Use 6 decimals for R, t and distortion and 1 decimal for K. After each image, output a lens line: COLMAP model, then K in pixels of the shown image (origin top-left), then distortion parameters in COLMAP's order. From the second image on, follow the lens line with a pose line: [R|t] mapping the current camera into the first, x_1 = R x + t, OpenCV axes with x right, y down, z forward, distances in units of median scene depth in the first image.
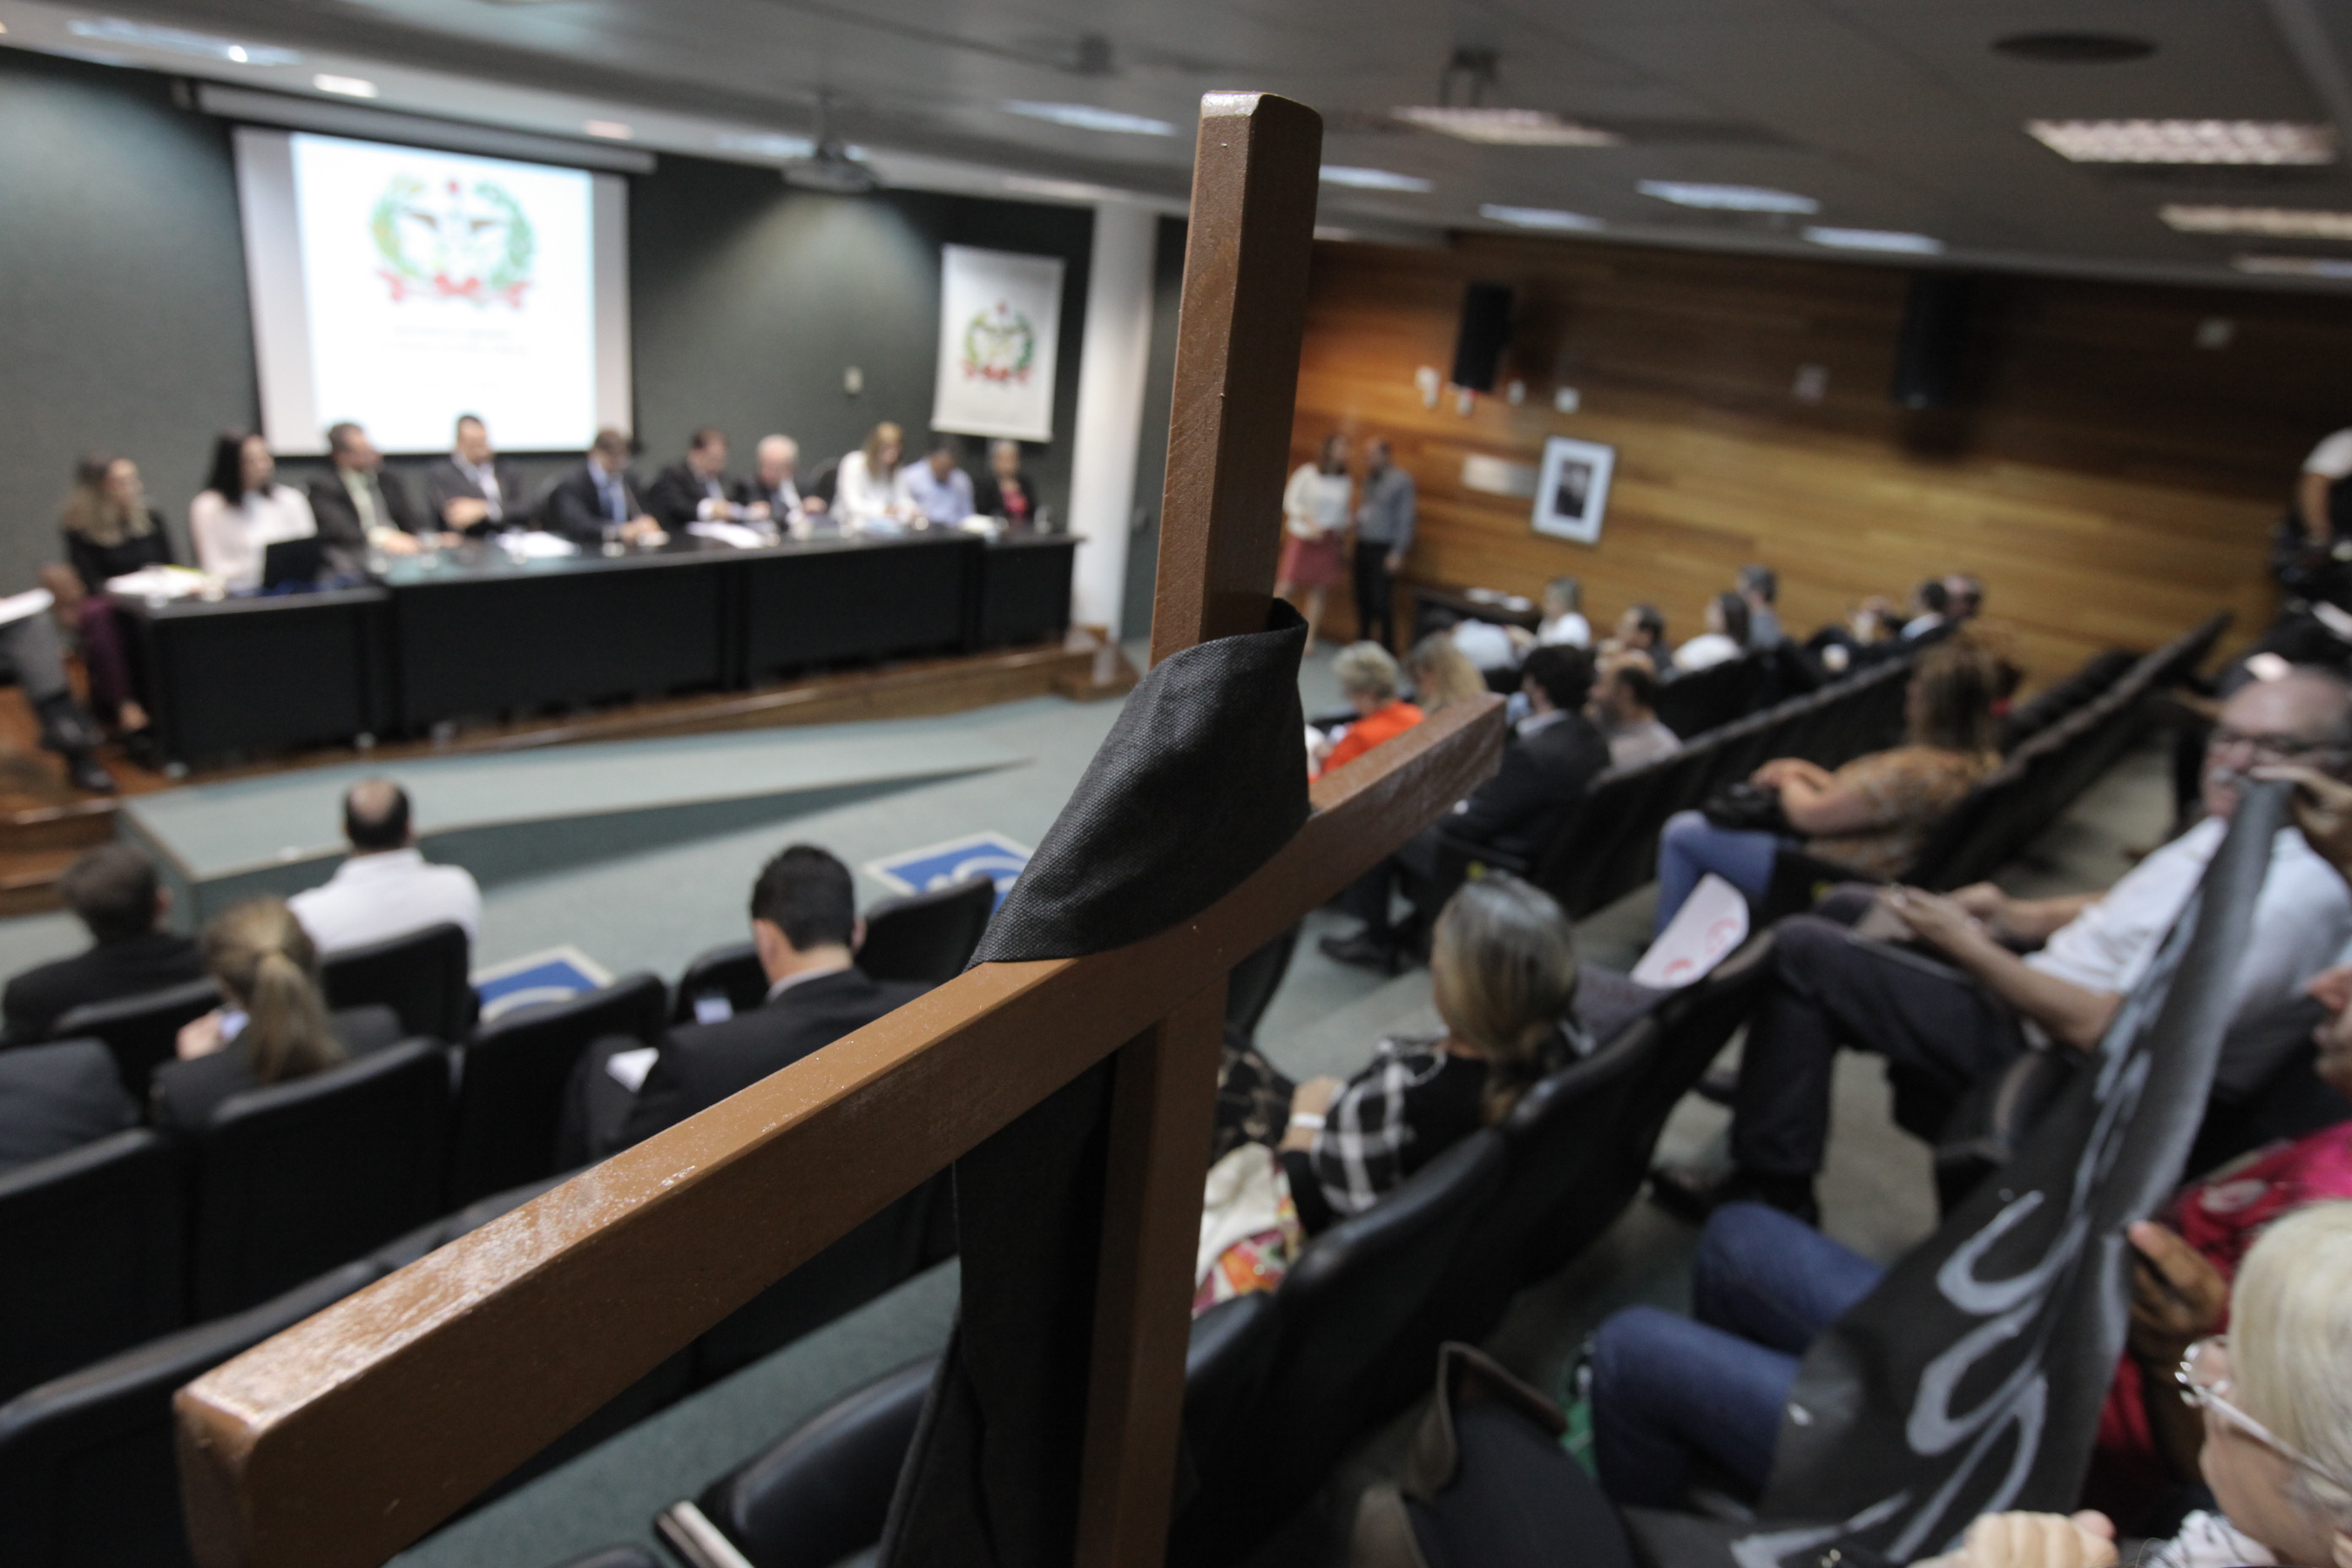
lens RADIAL K [[1487.2, 0, 1191.1], [0, 1487.2, 784.5], [0, 0, 1]] dist [-0.038637, 0.043544]
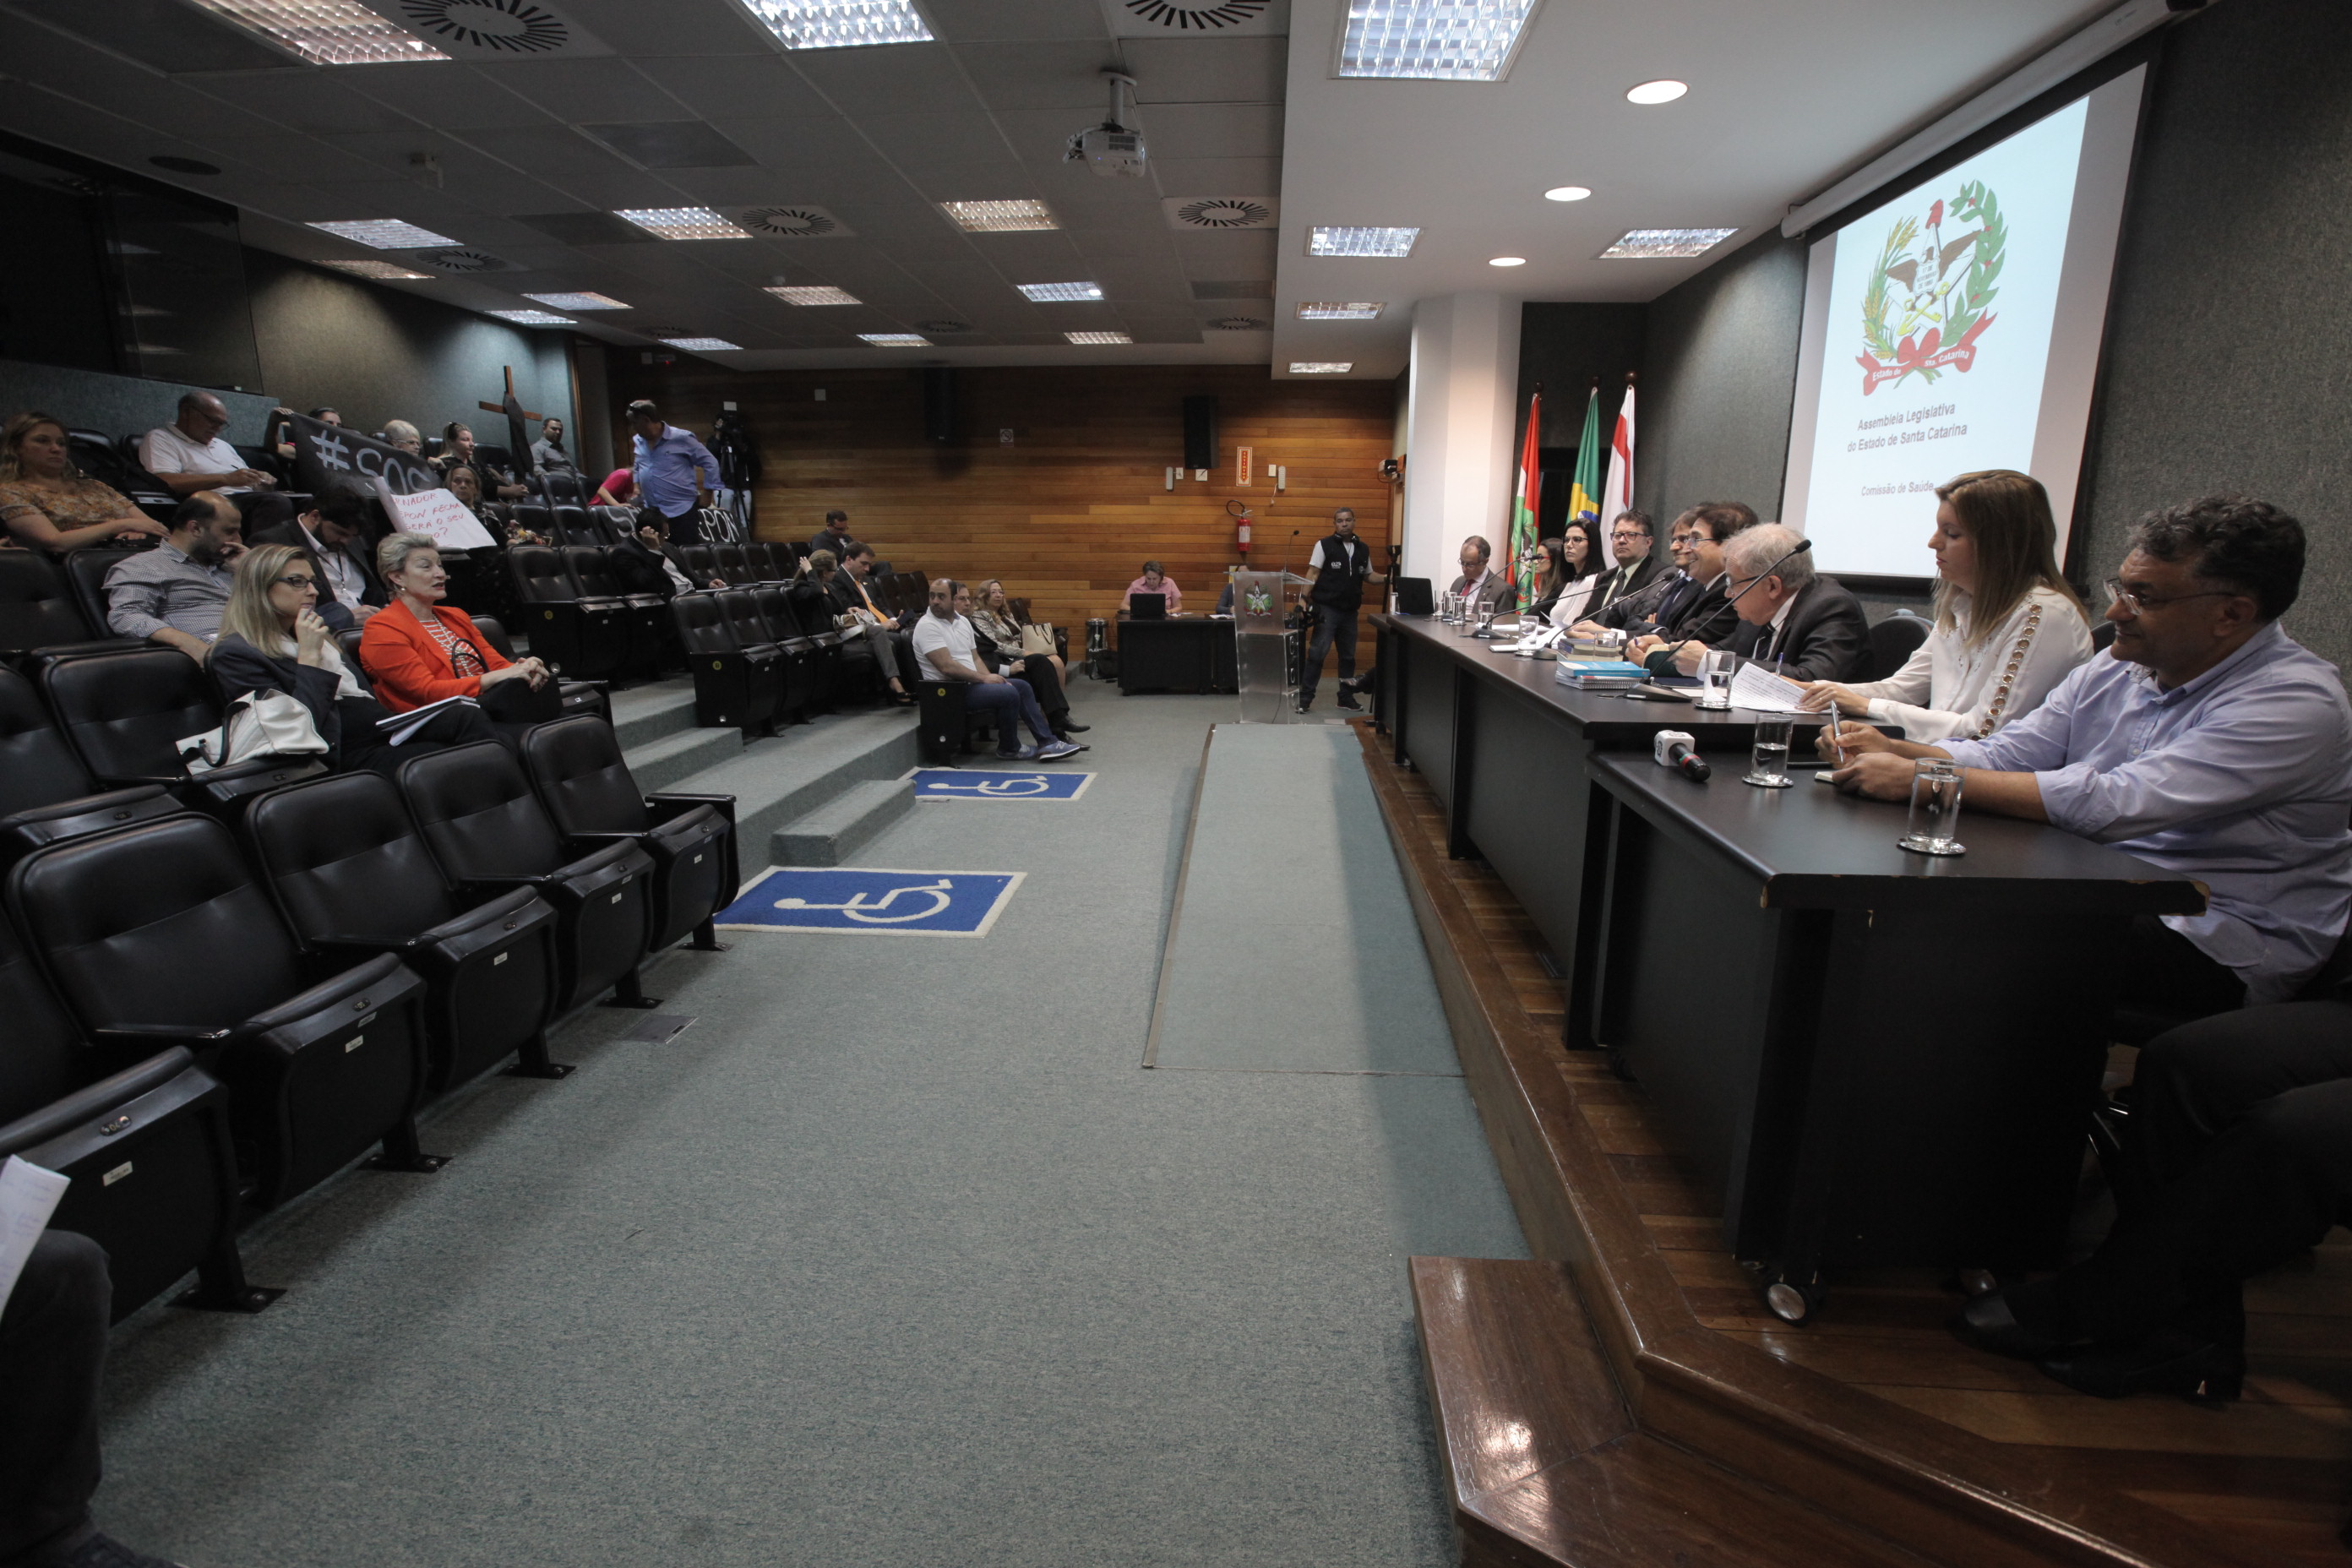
lens RADIAL K [[1083.2, 0, 1186.1], [0, 1083.2, 786.2], [0, 0, 1]] dist [-0.057168, 0.023851]
pose [[-0.792433, 0.022872, -0.609530, 0.138651], [-0.282772, 0.871651, 0.400331, -0.333703], [0.540454, 0.489593, -0.684257, 1.635752]]
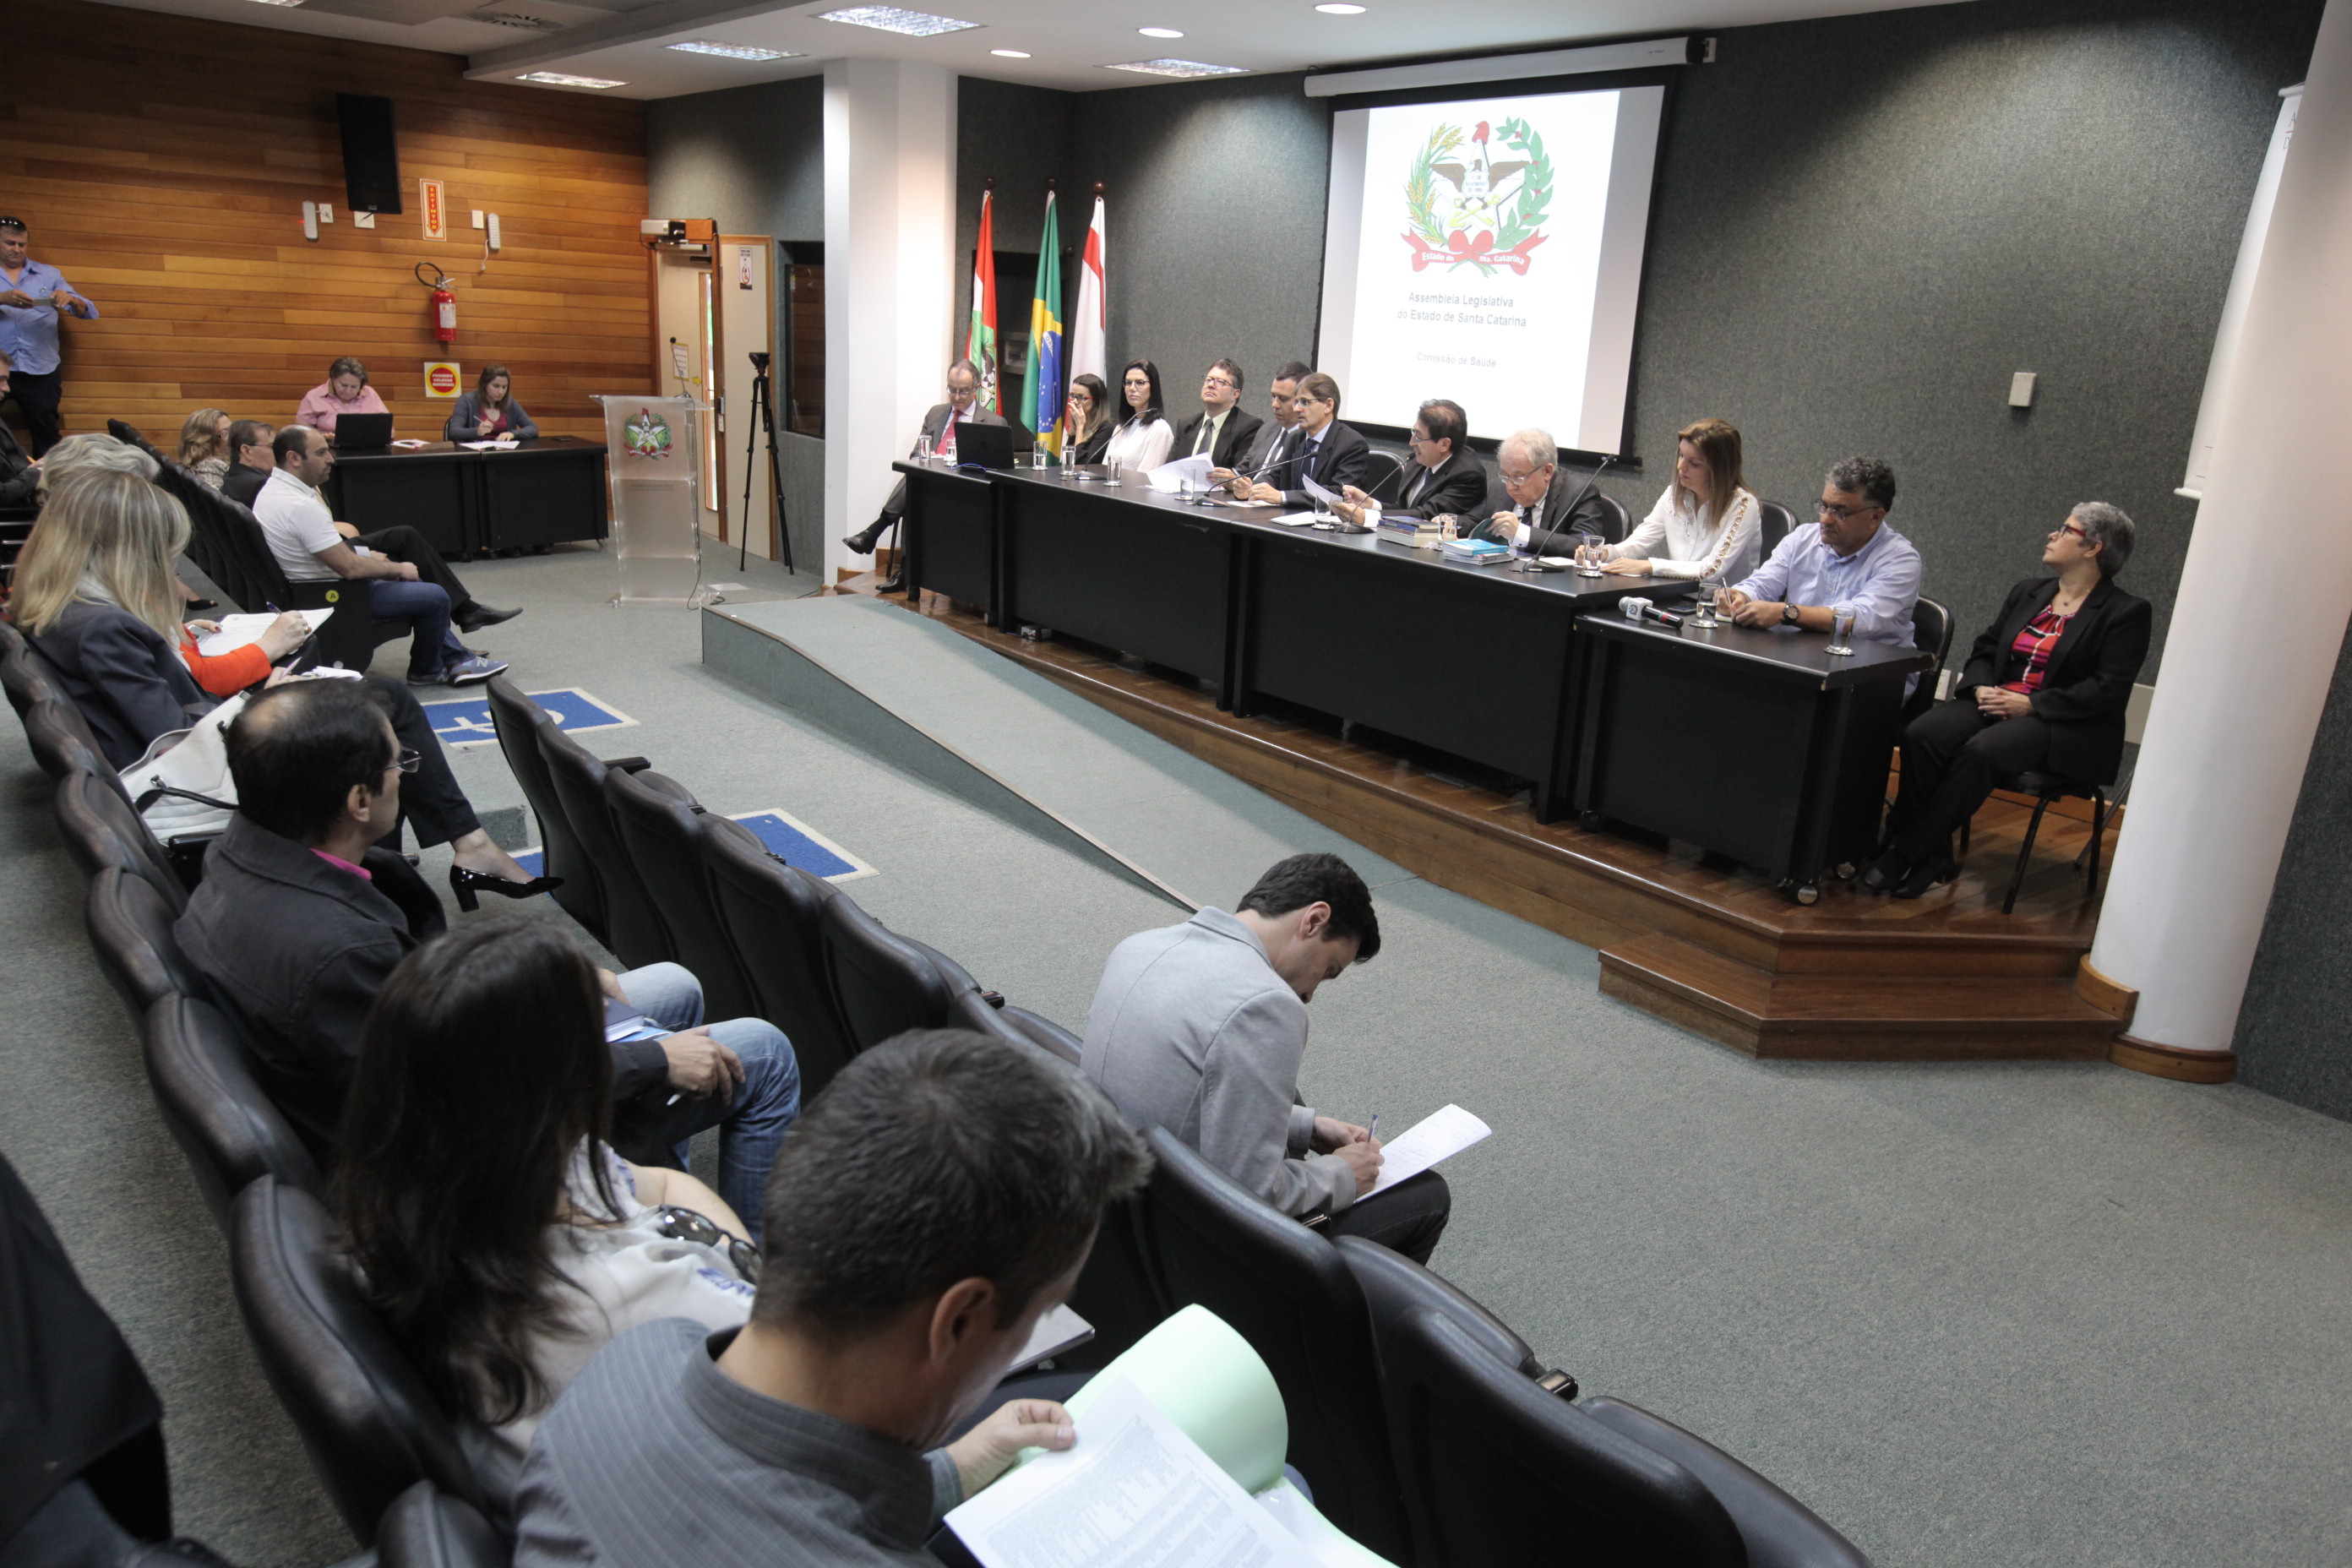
lens RADIAL K [[1631.2, 0, 1179.5], [0, 1631.2, 782.0], [0, 0, 1]] dist [-0.039277, 0.076616]
pose [[-0.181571, 0.166891, -0.969113, 0.658367], [-0.387723, 0.893511, 0.226515, -0.268013], [0.903716, 0.416876, -0.097528, 1.383798]]
